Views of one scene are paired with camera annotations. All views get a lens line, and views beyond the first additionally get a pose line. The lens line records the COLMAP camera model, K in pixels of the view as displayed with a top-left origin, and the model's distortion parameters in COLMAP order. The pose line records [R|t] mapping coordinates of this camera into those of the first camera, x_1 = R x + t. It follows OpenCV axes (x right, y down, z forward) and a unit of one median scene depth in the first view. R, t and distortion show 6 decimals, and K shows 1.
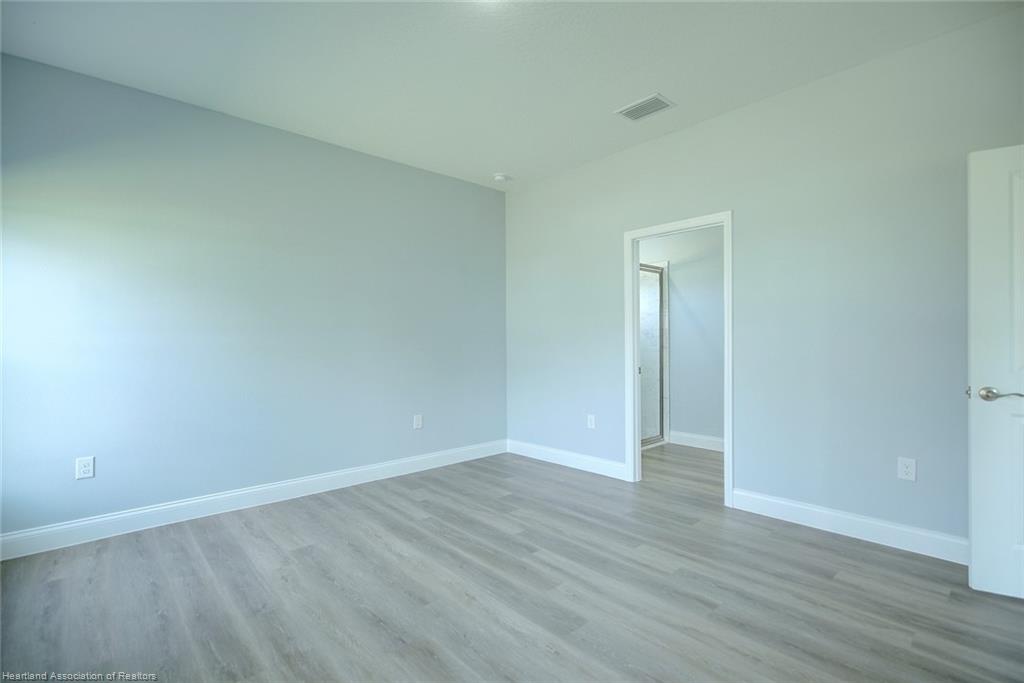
lens RADIAL K [[467.2, 0, 509.7], [0, 467.2, 340.0], [0, 0, 1]] dist [-0.001348, 0.000330]
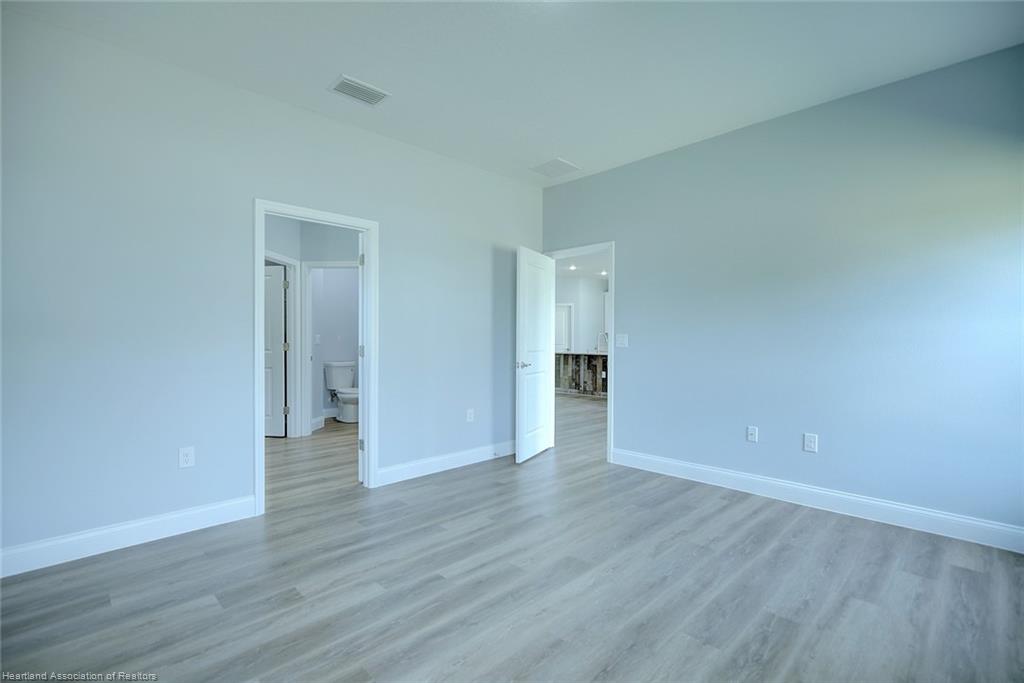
lens RADIAL K [[467.2, 0, 515.2], [0, 467.2, 342.3], [0, 0, 1]] dist [-0.001348, 0.000330]
pose [[-0.037787, -0.000425, 0.999286, -0.733753], [-0.006464, 0.999979, 0.000181, 0.009251], [-0.999265, -0.006452, -0.037789, 0.792467]]
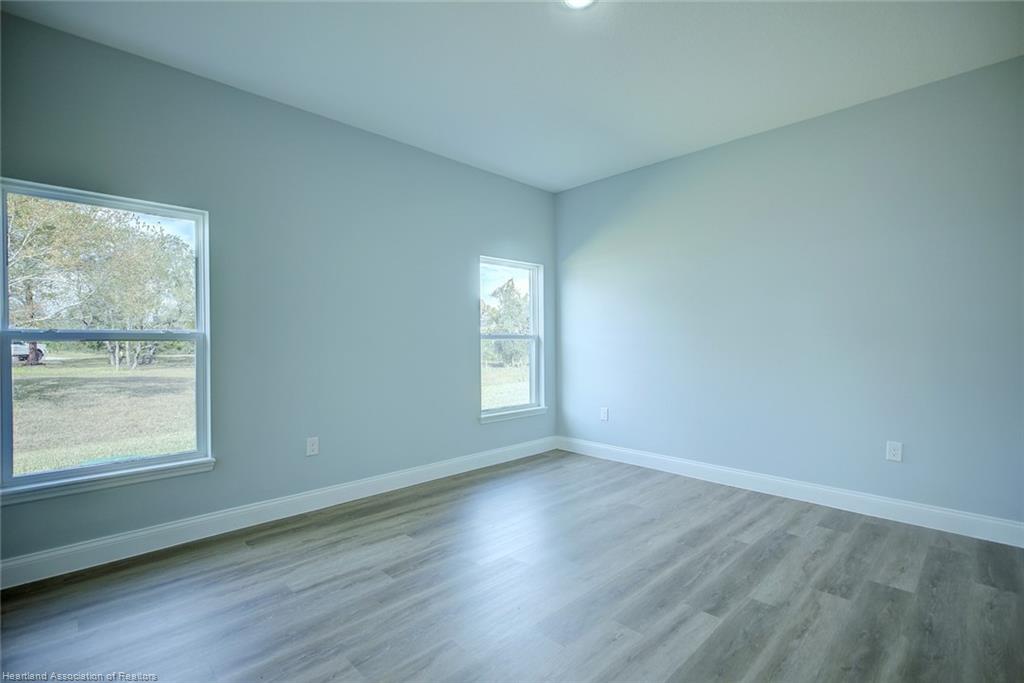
lens RADIAL K [[467.2, 0, 518.5], [0, 467.2, 336.9], [0, 0, 1]] dist [-0.001348, 0.000330]
pose [[0.048764, -0.002831, -0.998806, 0.716619], [0.007568, 0.999968, -0.002465, -0.004776], [0.998782, -0.007439, 0.048784, 0.572752]]
